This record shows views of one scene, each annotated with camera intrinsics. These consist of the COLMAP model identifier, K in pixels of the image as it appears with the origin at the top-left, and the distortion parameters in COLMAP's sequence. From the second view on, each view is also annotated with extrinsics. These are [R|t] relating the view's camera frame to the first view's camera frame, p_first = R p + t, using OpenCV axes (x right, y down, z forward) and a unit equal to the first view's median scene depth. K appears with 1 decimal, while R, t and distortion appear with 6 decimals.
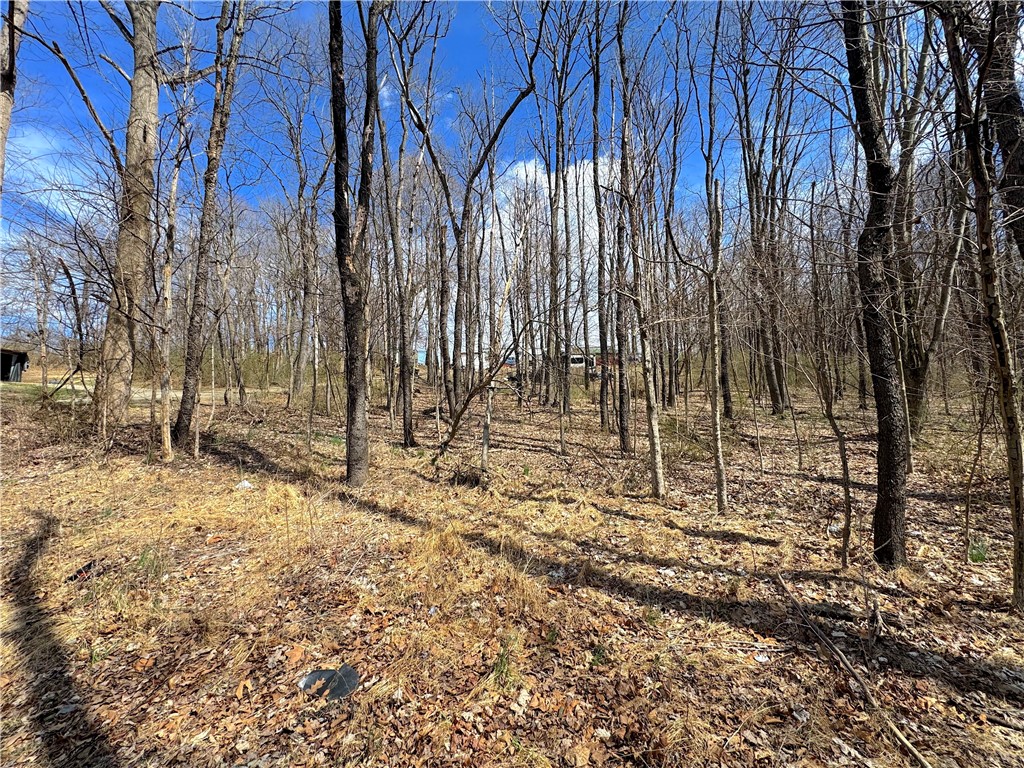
lens RADIAL K [[407.6, 0, 512.0], [0, 407.6, 384.0], [0, 0, 1]] dist [-0.000461, 0.000300]
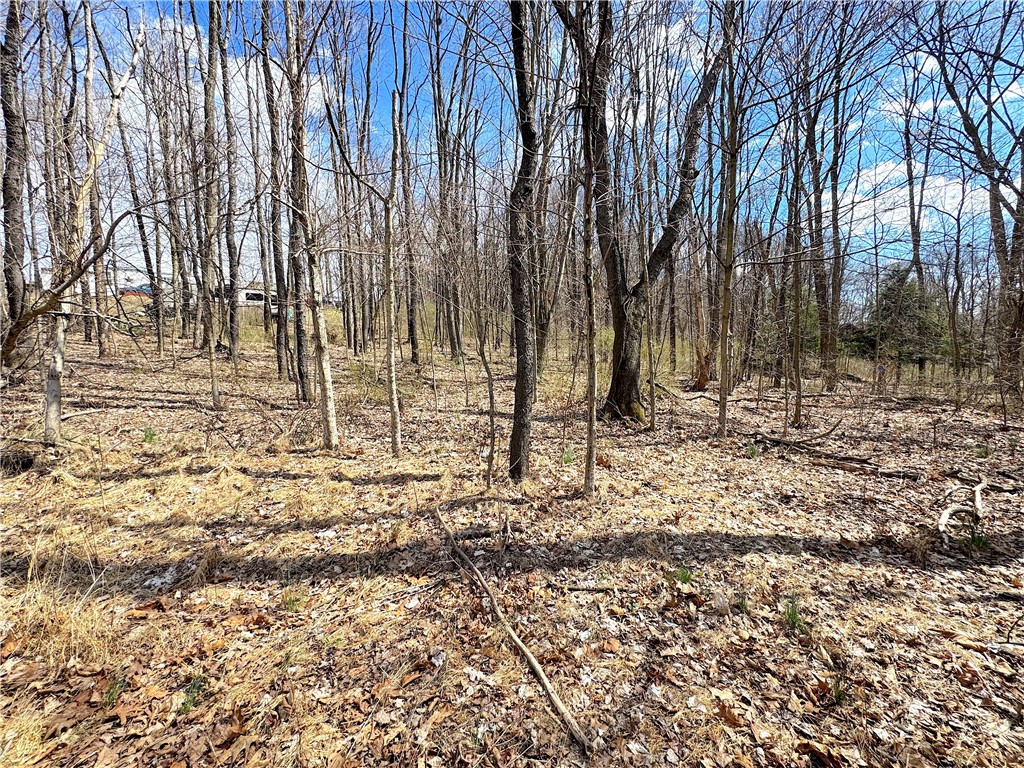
lens RADIAL K [[407.6, 0, 512.0], [0, 407.6, 384.0], [0, 0, 1]] dist [-0.000461, 0.000300]
pose [[0.759034, -0.039298, 0.649864, 0.127122], [-0.044424, 0.992724, 0.111917, 0.029532], [-0.649534, -0.113819, 0.751765, 0.125767]]
